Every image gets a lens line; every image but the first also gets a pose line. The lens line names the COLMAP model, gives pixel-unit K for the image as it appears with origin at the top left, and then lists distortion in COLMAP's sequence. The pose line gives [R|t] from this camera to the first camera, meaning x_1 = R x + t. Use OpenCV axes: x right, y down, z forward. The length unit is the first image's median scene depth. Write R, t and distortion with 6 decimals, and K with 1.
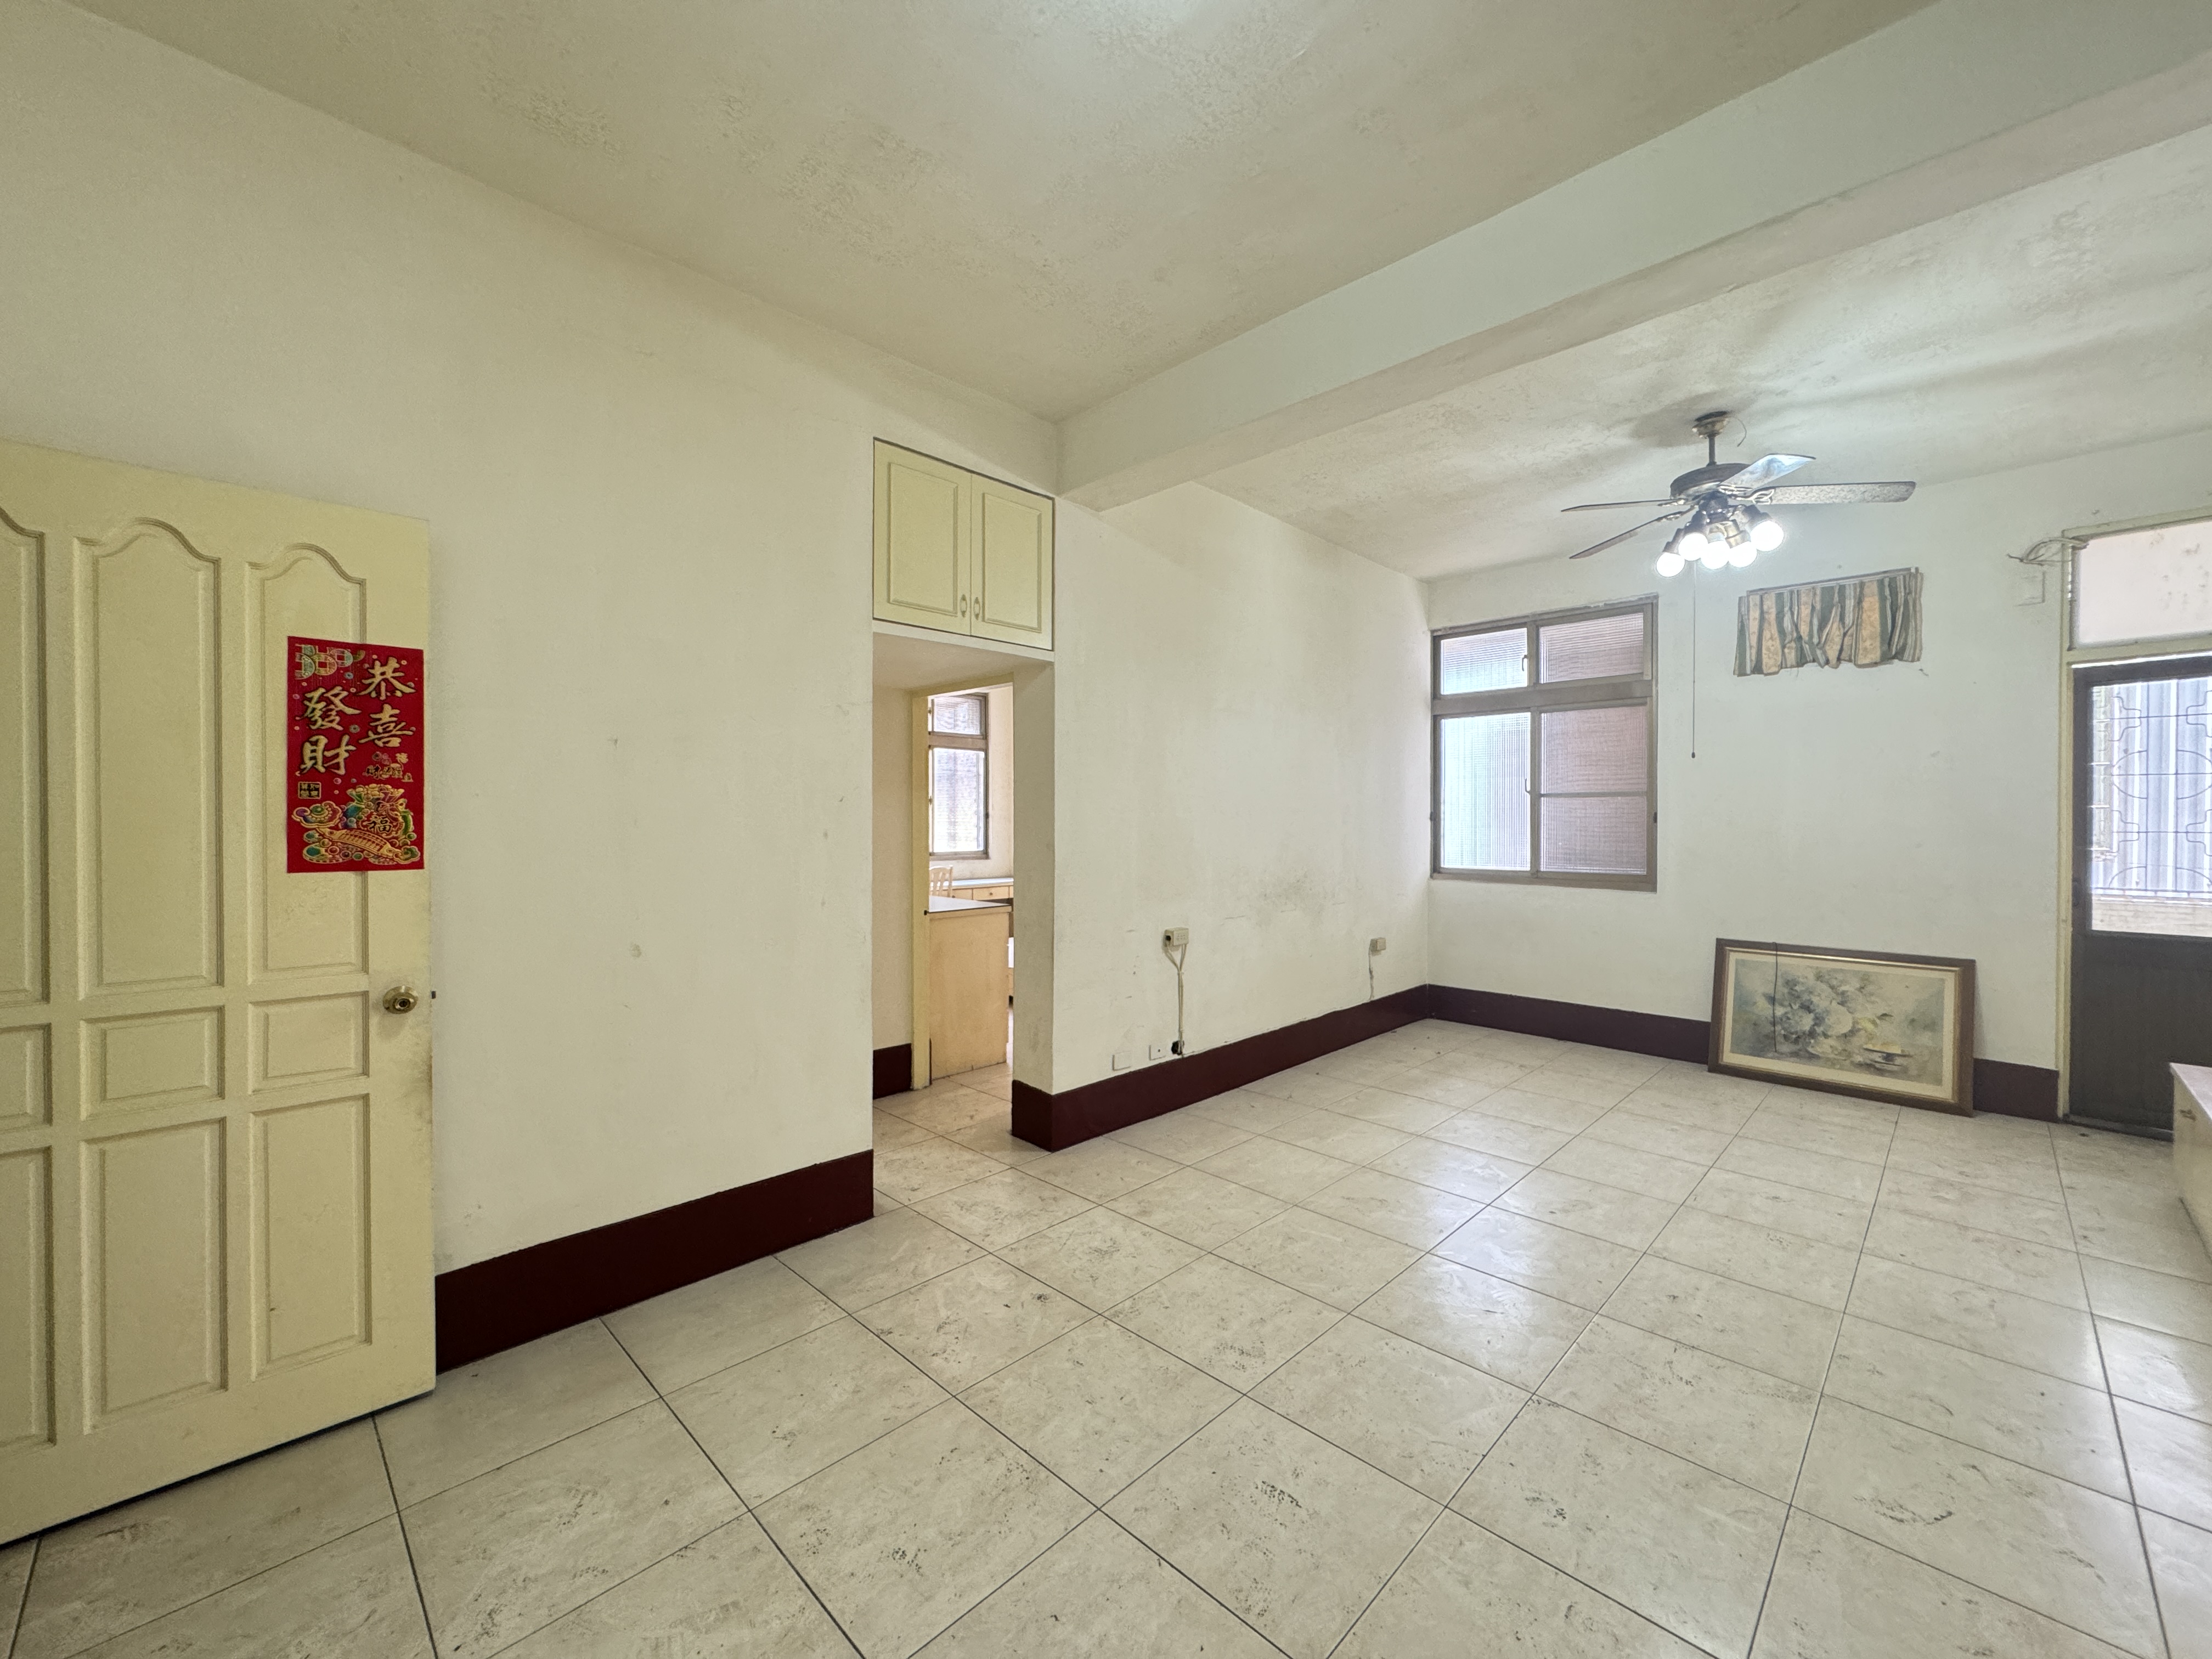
lens RADIAL K [[883.9, 0, 1099.4], [0, 883.9, 830.5], [0, 0, 1]] dist [-0.002858, 0.000889]
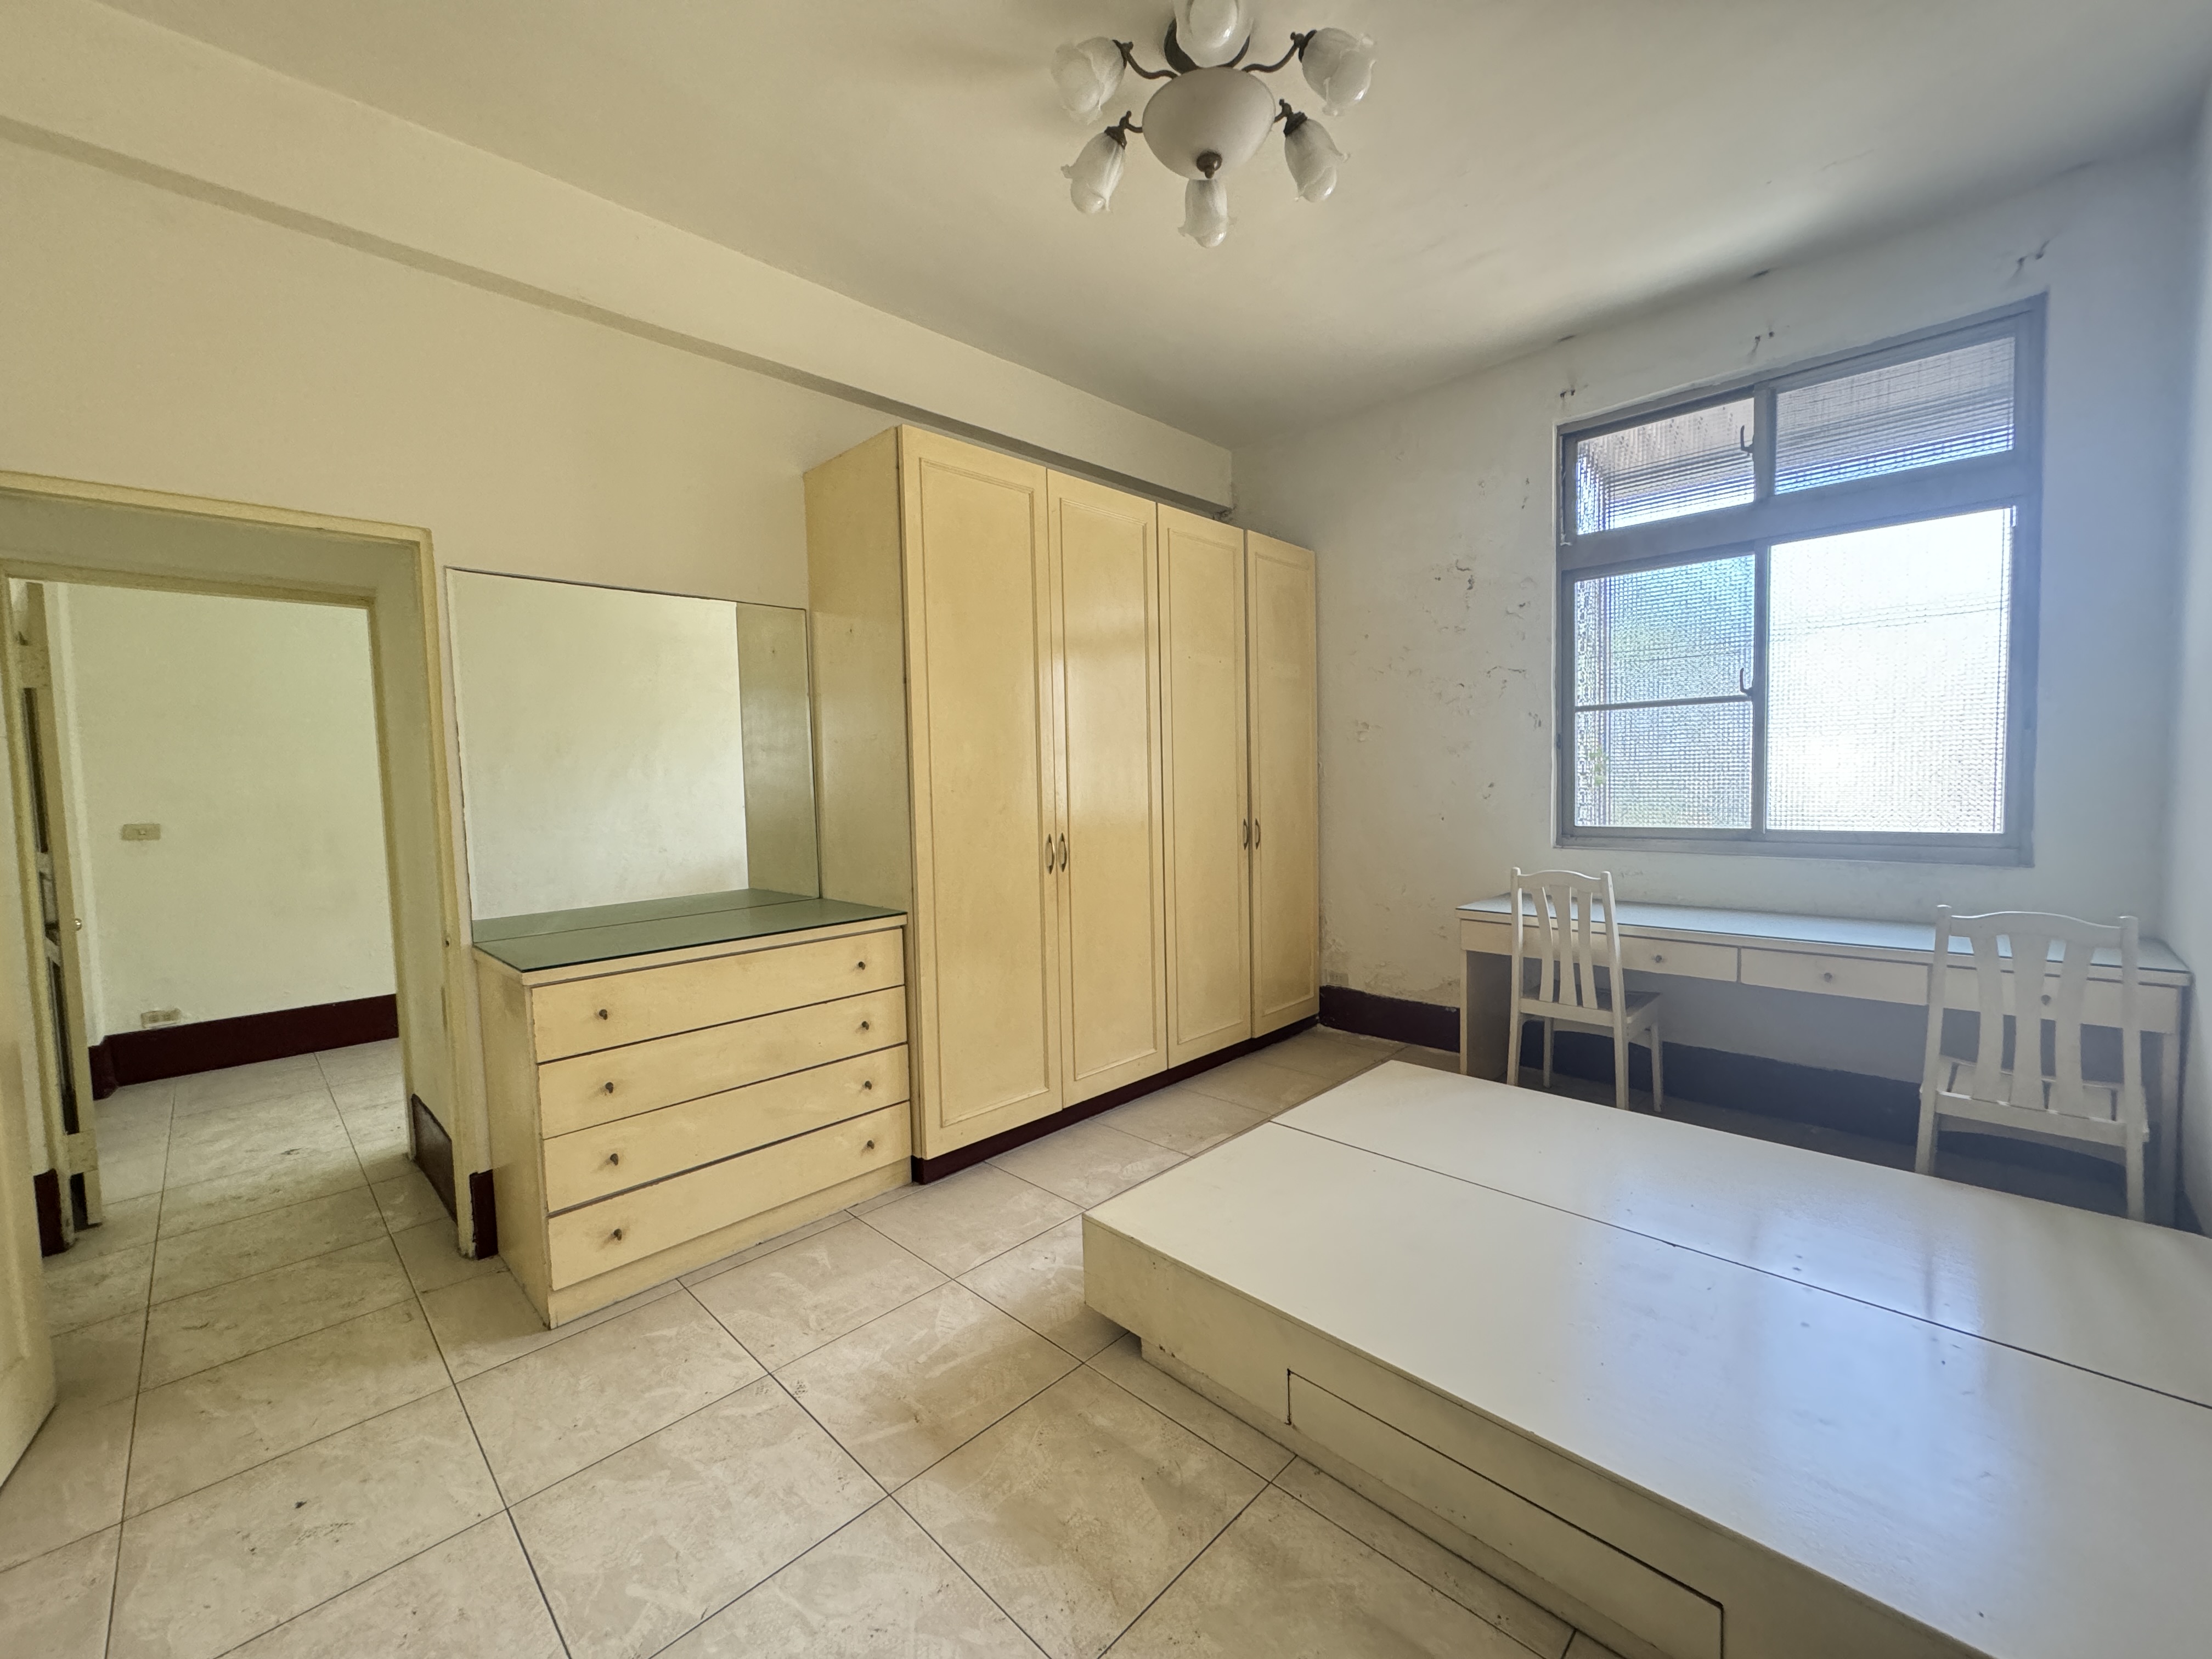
lens RADIAL K [[883.9, 0, 1102.4], [0, 883.9, 831.7], [0, 0, 1]] dist [-0.002858, 0.000889]
pose [[0.999548, -0.029236, 0.007027, 0.086011], [0.028822, 0.998171, 0.053145, 0.005727], [-0.008568, -0.052918, 0.998562, 0.590088]]
